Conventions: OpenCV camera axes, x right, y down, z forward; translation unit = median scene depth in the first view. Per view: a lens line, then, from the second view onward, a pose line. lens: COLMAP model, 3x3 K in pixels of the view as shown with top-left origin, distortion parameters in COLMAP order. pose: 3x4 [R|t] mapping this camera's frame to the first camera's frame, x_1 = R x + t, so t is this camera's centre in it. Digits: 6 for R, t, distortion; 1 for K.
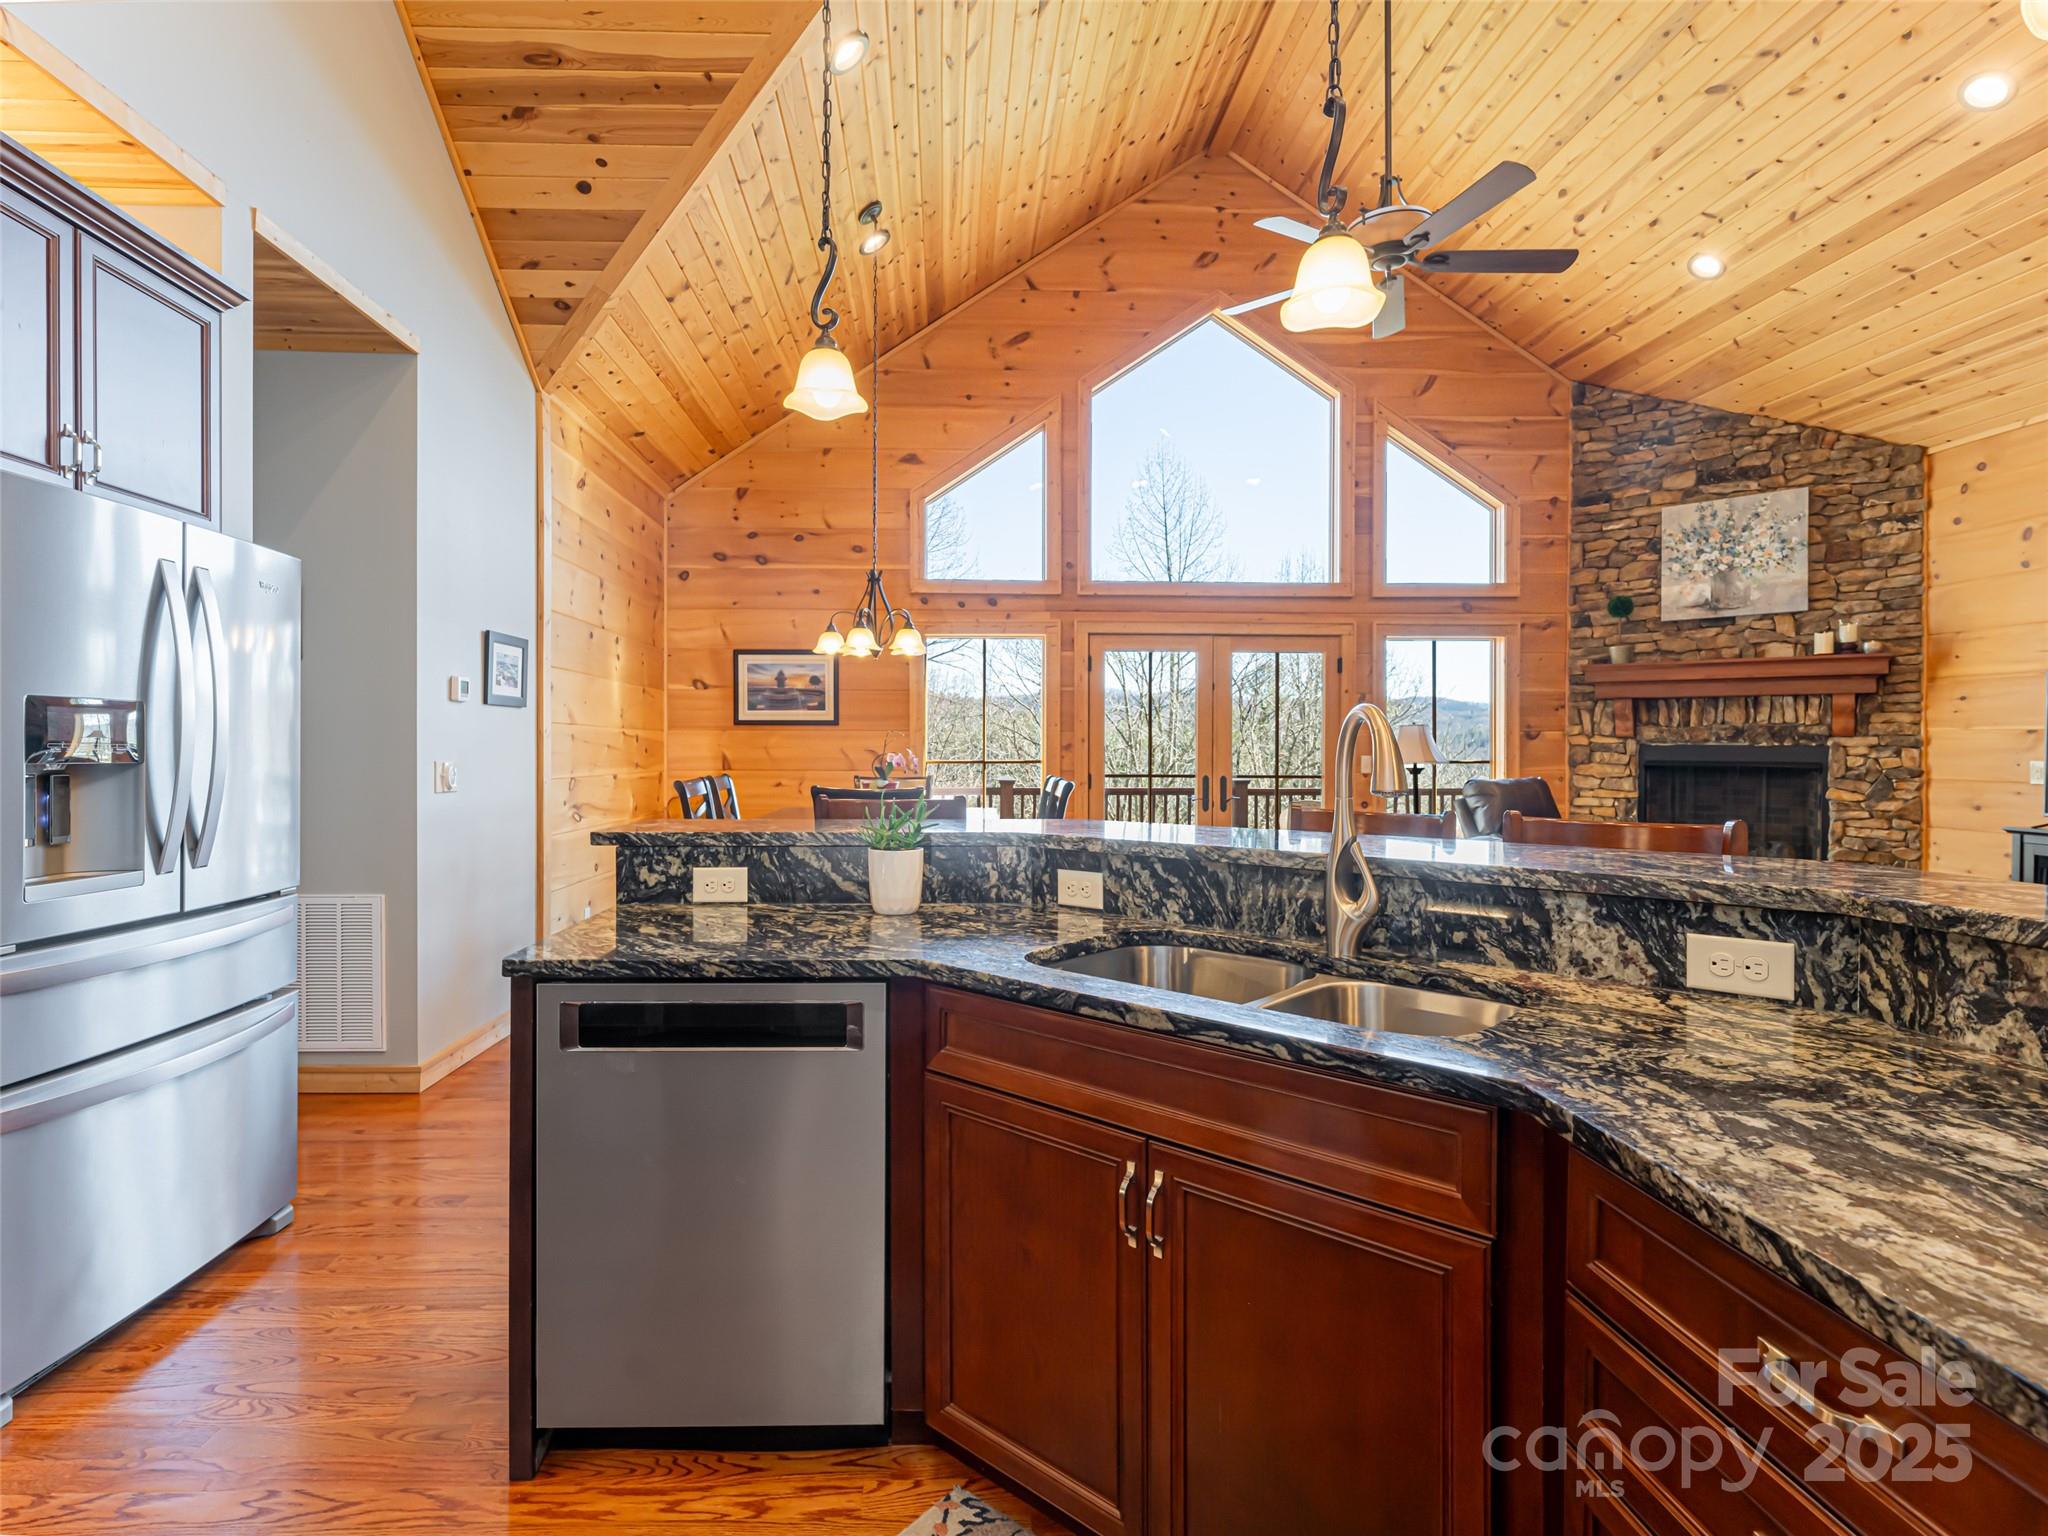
lens RADIAL K [[1016.6, 0, 984.3], [0, 1016.6, 755.9], [0, 0, 1]] dist [-0.001491, 0.001143]
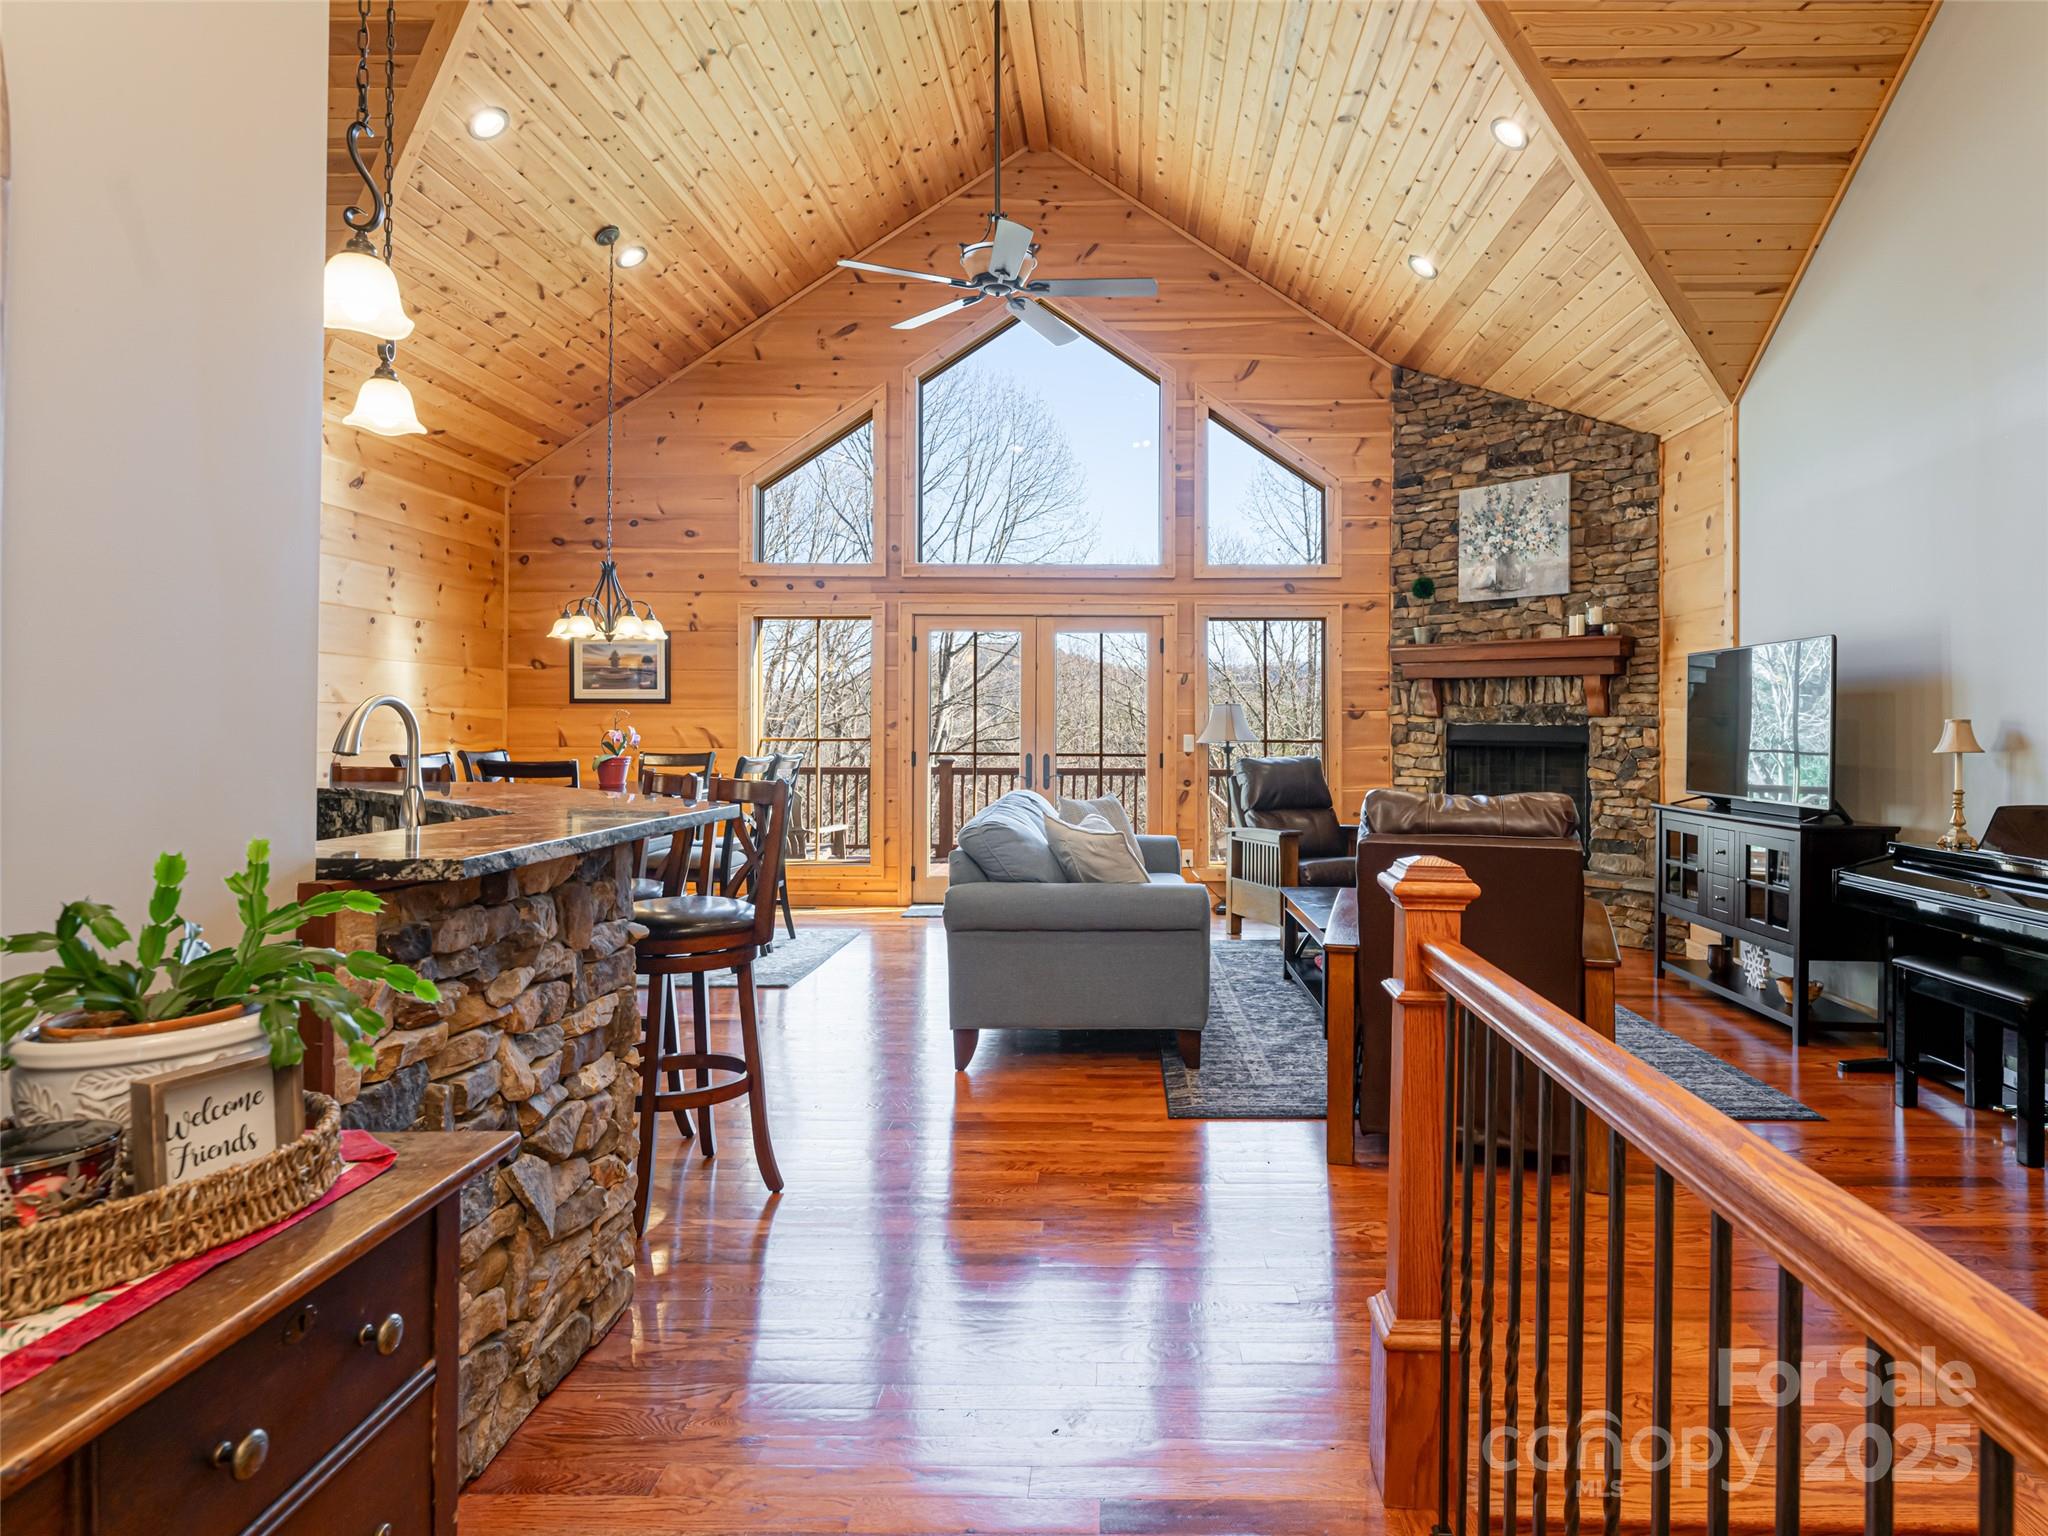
lens RADIAL K [[1152.0, 0, 1120.0], [0, 1152.0, 713.7], [0, 0, 1]] dist [0.001568, 0.000717]
pose [[0.999214, 0.001997, -0.039588, 0.378312], [-0.002771, 0.999806, -0.019481, 0.001668], [0.039542, 0.019575, 0.999026, -0.159868]]
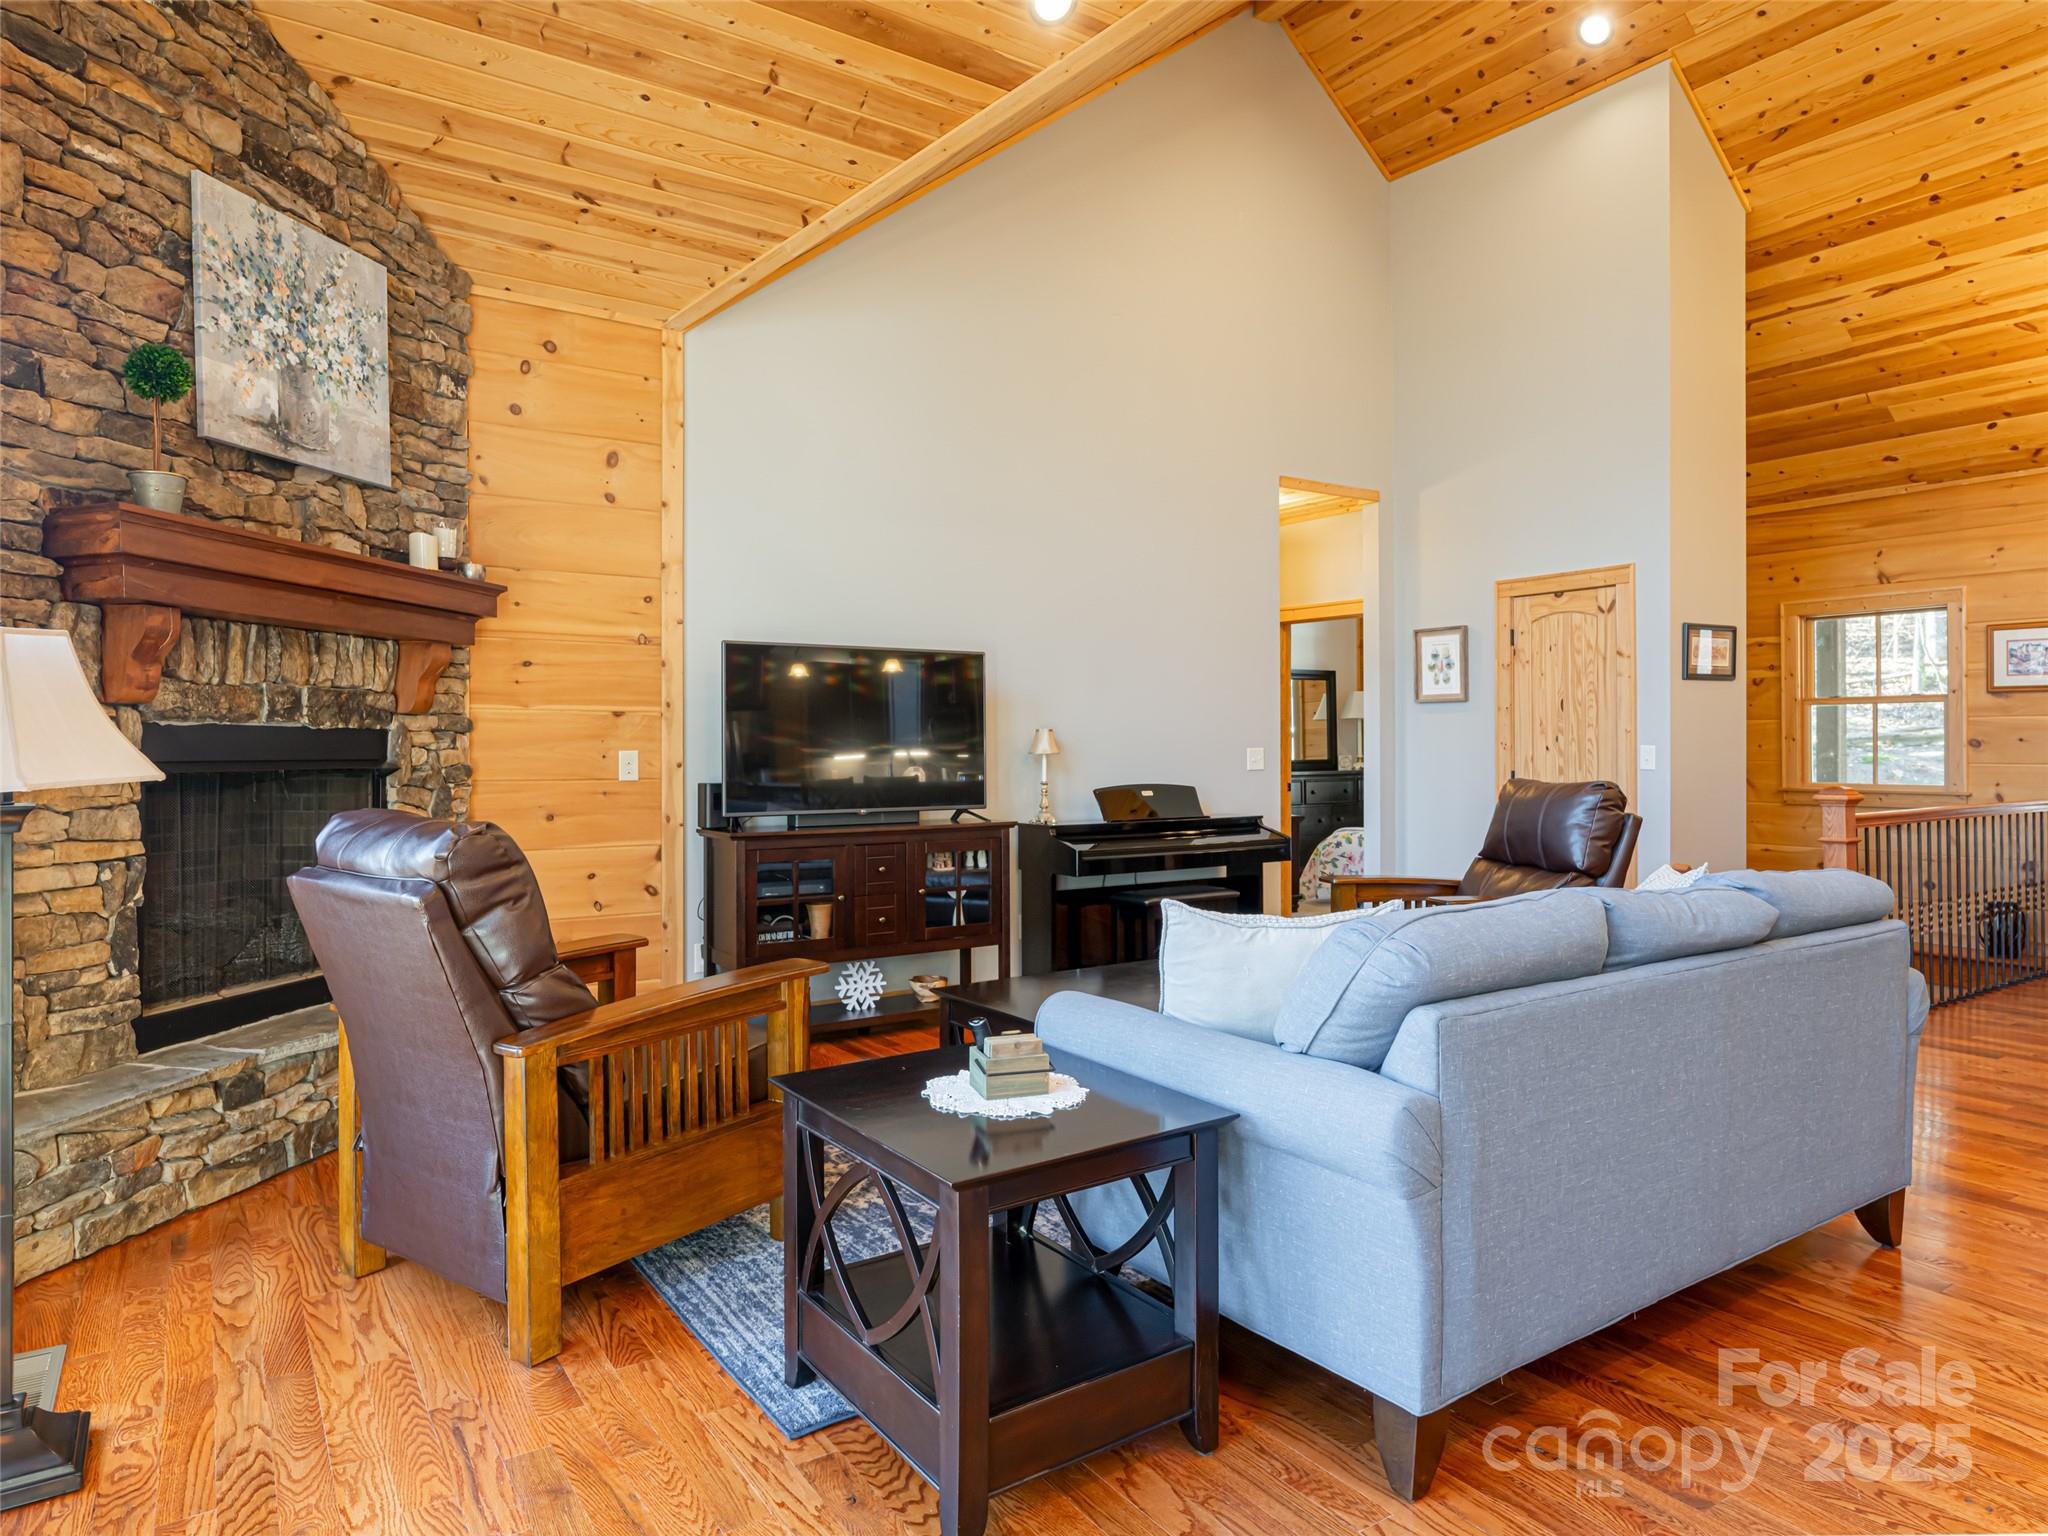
lens RADIAL K [[1254.7, 0, 1016.6], [0, 1254.7, 735.8], [0, 0, 1]] dist [0.008691, -0.002719]
pose [[-0.519849, 0.004595, 0.854246, 0.036072], [0.008008, 0.999968, -0.000505, -0.003076], [-0.854220, 0.006578, -0.519869, 0.993155]]
